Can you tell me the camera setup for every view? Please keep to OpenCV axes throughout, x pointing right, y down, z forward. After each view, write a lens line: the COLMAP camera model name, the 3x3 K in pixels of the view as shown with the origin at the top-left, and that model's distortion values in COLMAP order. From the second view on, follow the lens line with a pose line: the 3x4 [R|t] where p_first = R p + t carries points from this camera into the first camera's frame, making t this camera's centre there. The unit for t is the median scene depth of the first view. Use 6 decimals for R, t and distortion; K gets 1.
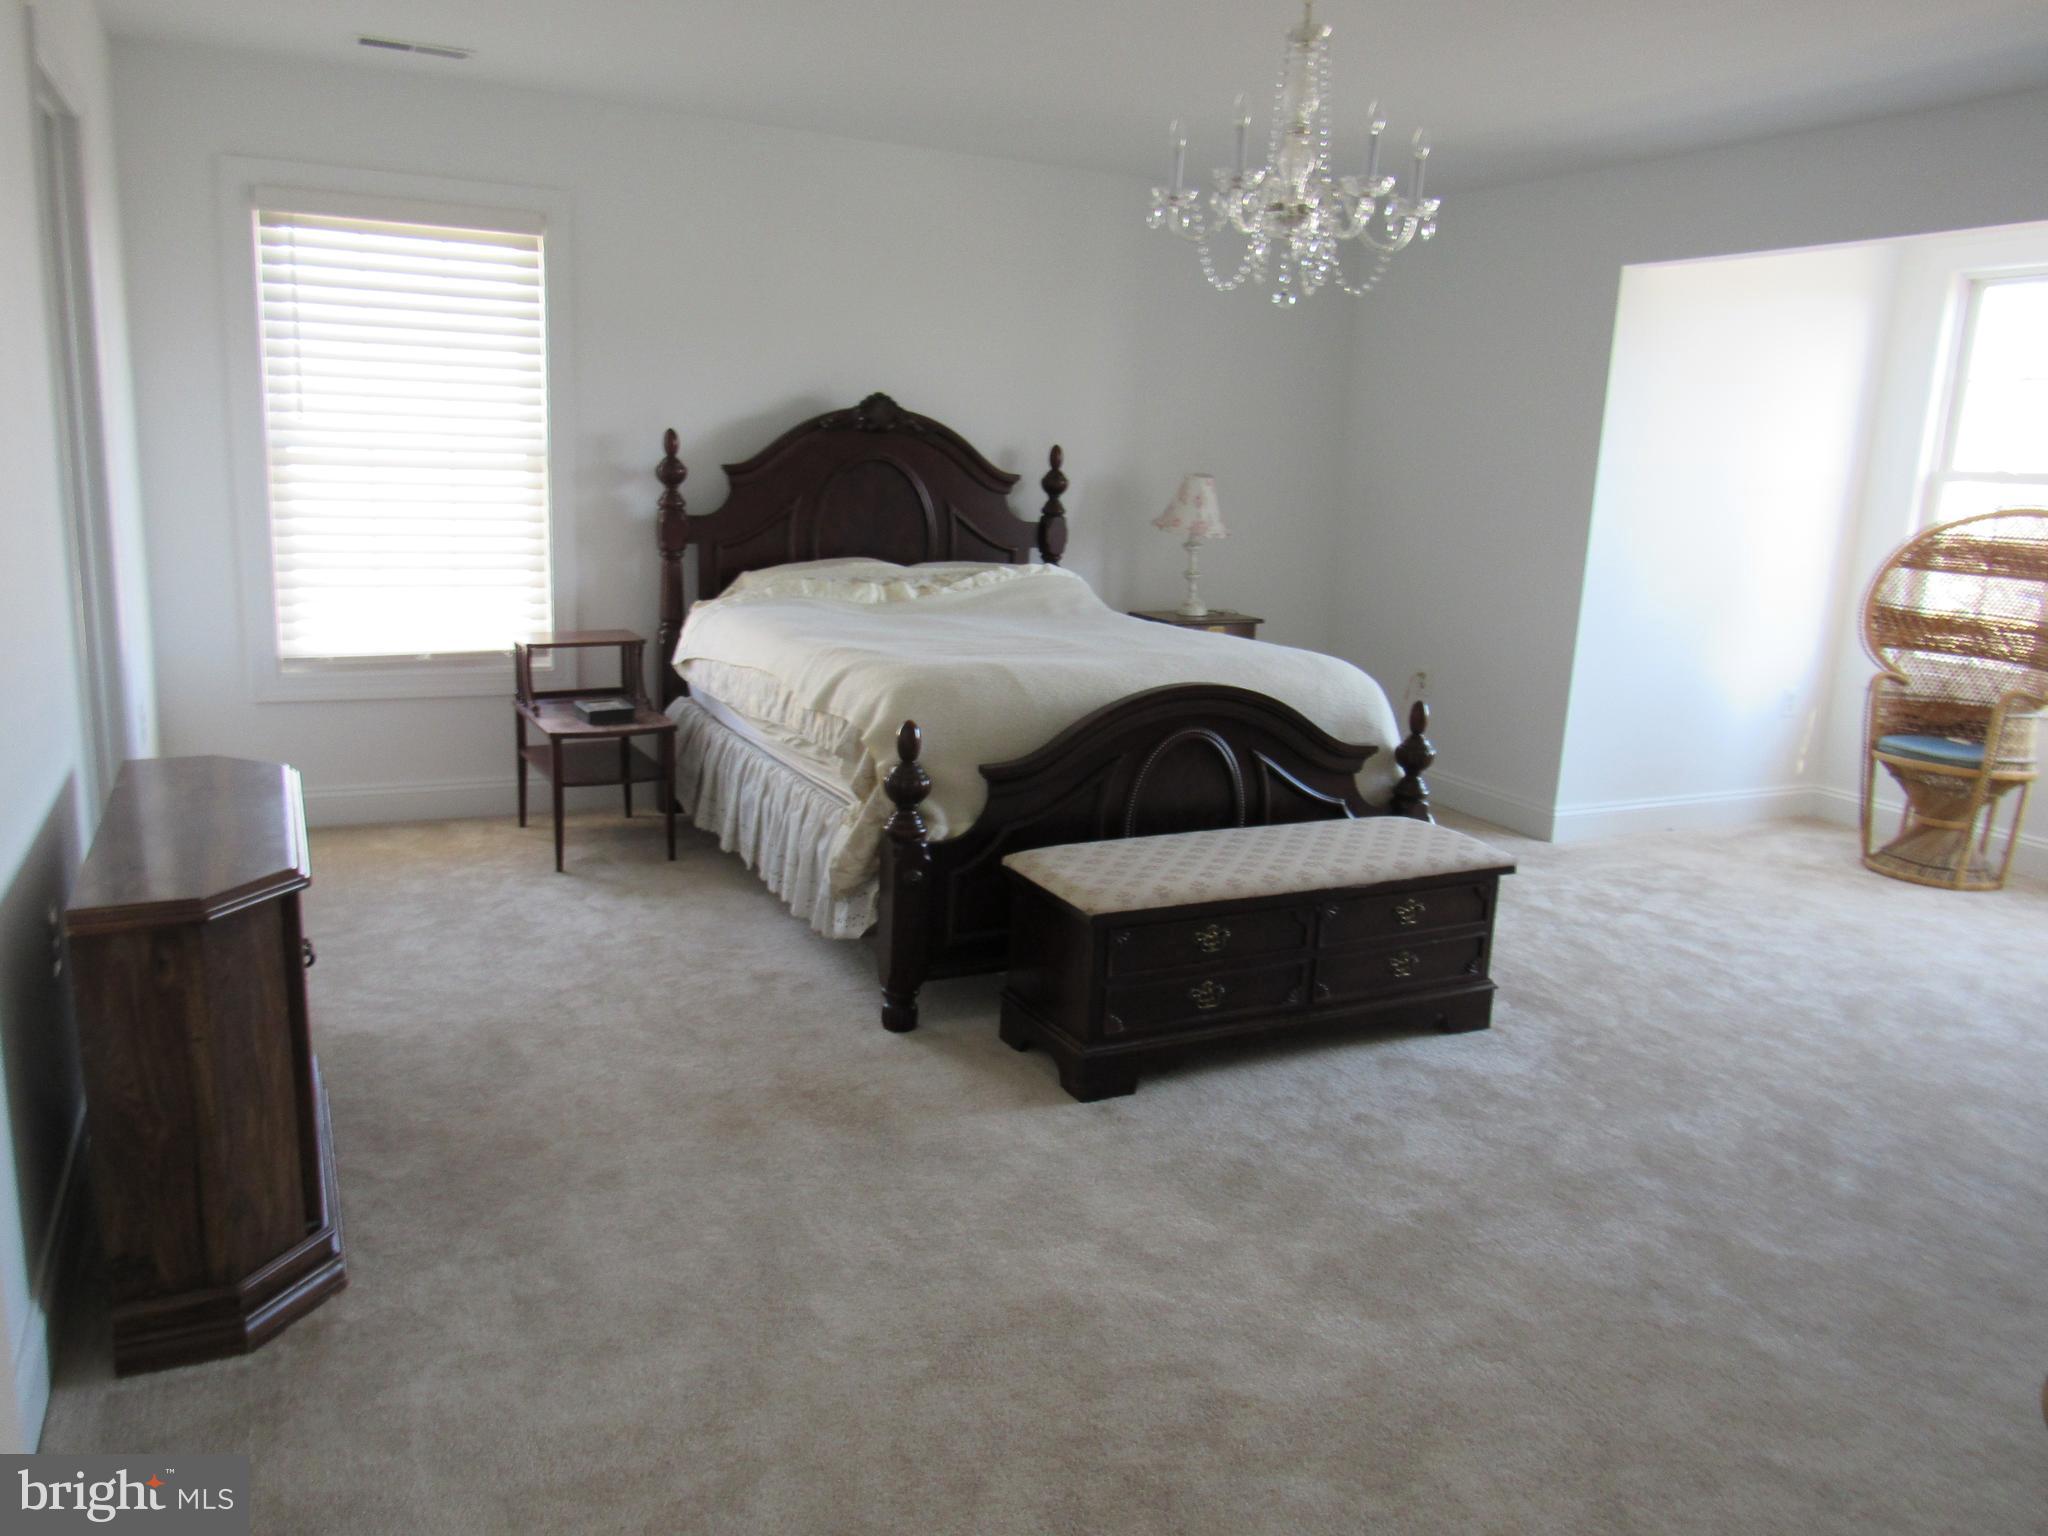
lens RADIAL K [[1476.5, 0, 1024.0], [0, 1476.5, 768.0], [0, 0, 1]] dist [-0.023276, 0.001046]
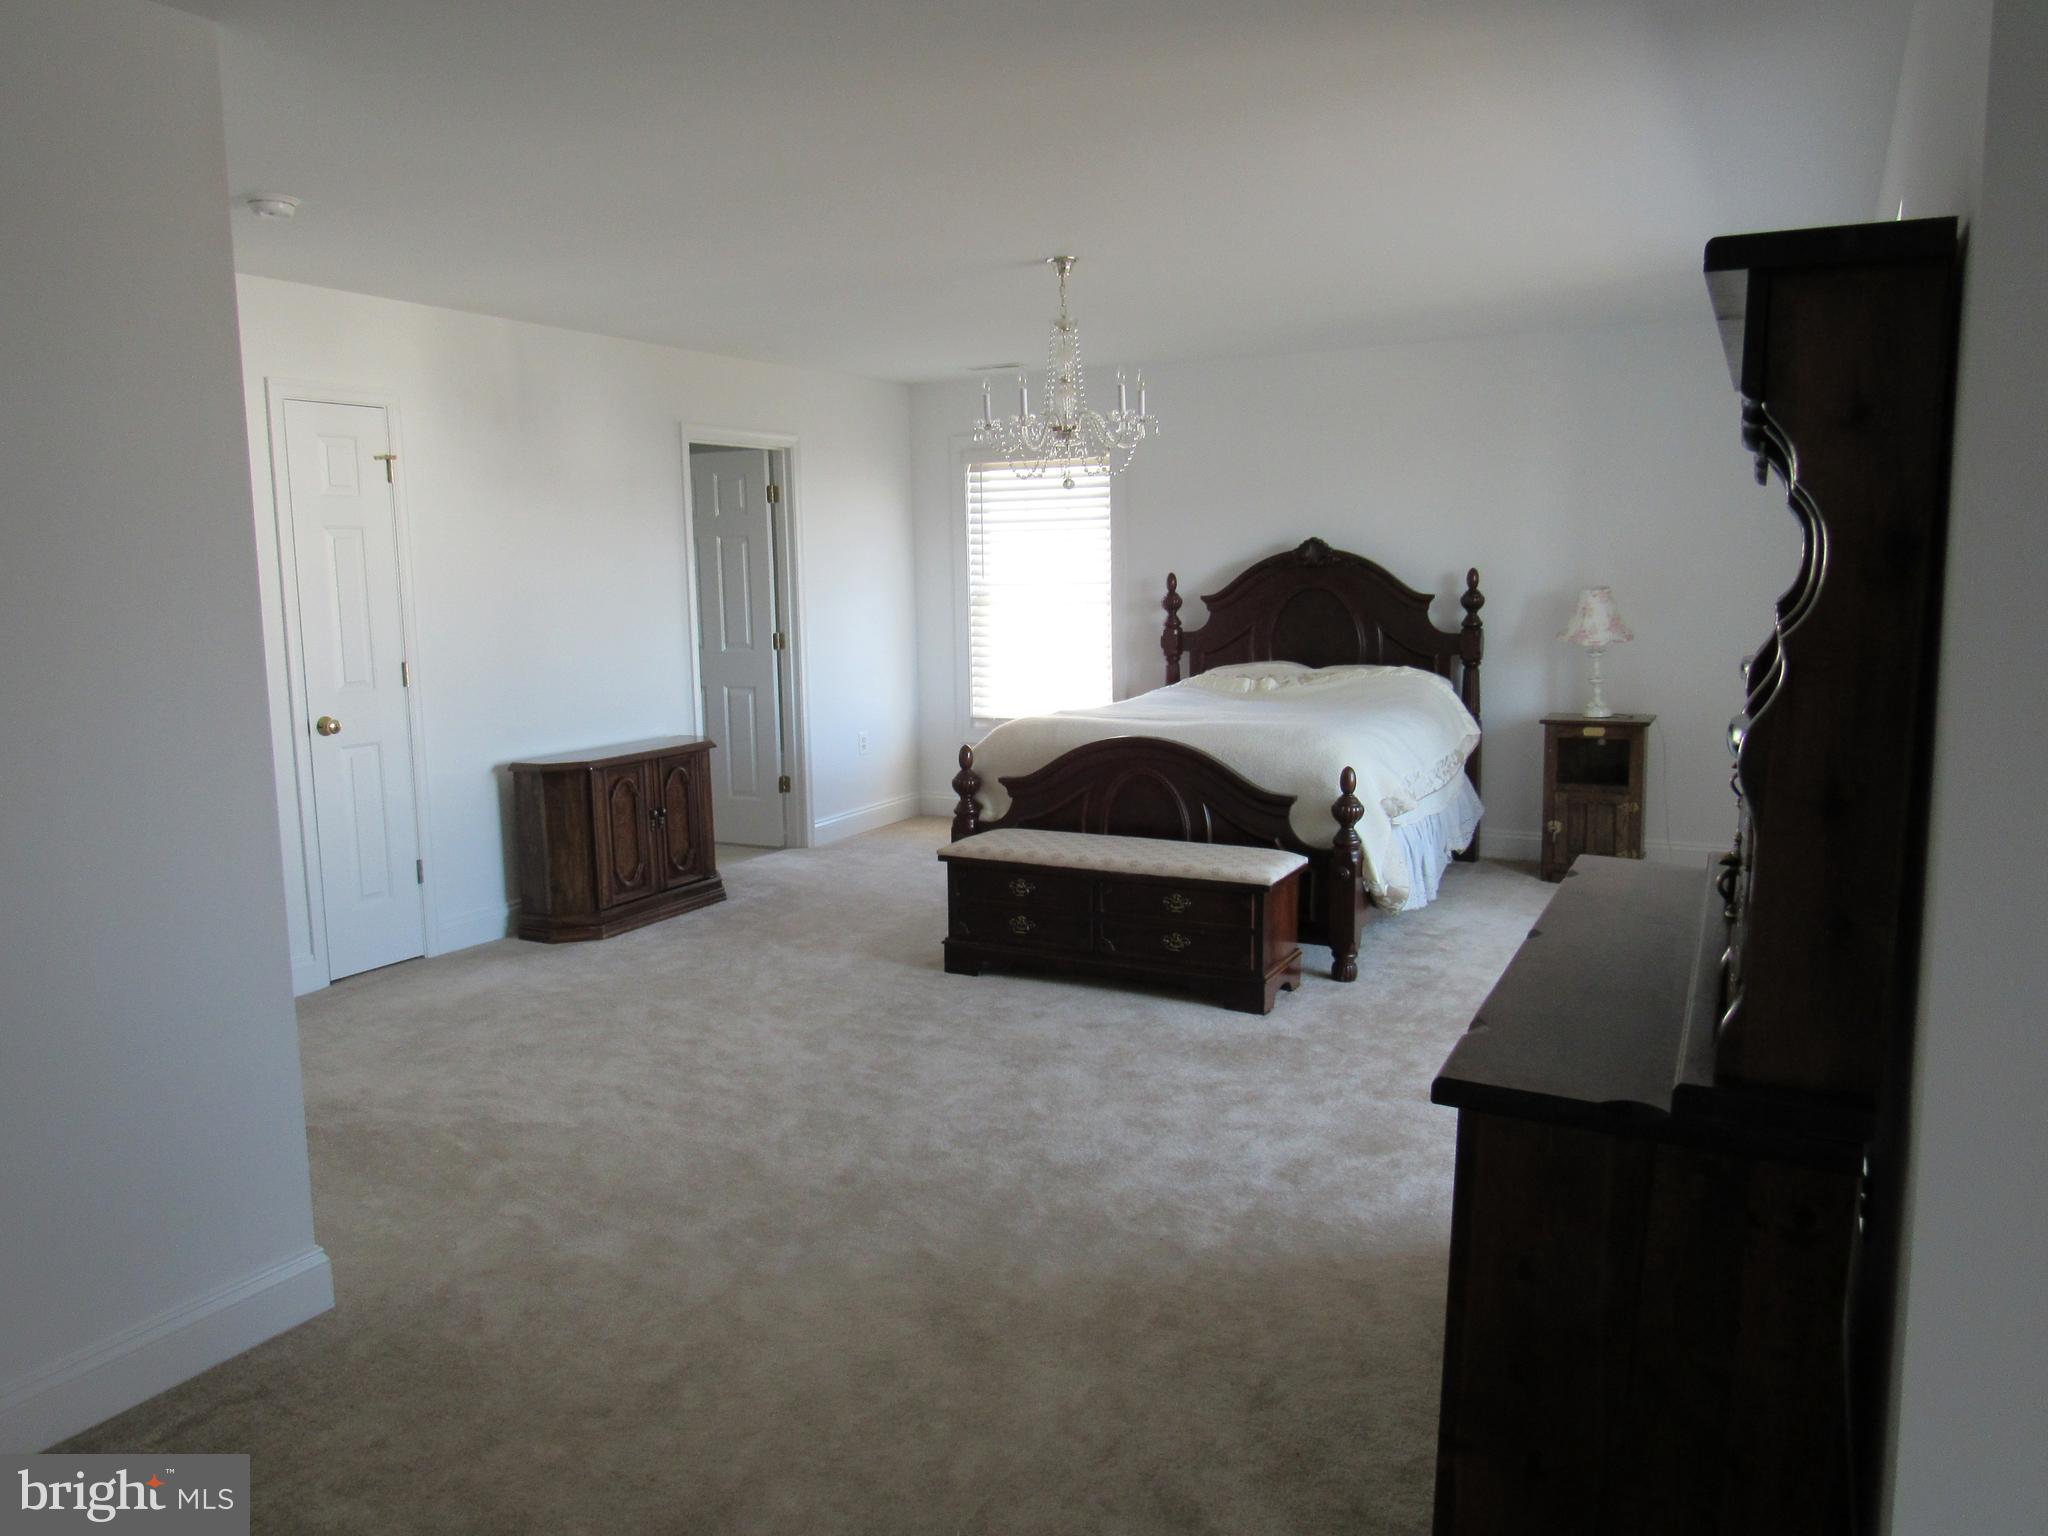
lens RADIAL K [[1476.5, 0, 1024.0], [0, 1476.5, 768.0], [0, 0, 1]] dist [-0.023276, 0.001046]
pose [[0.582106, 0.056037, -0.811180, 0.865019], [-0.129924, 0.991215, -0.024760, 0.017225], [0.802666, 0.119805, 0.584272, 0.045778]]
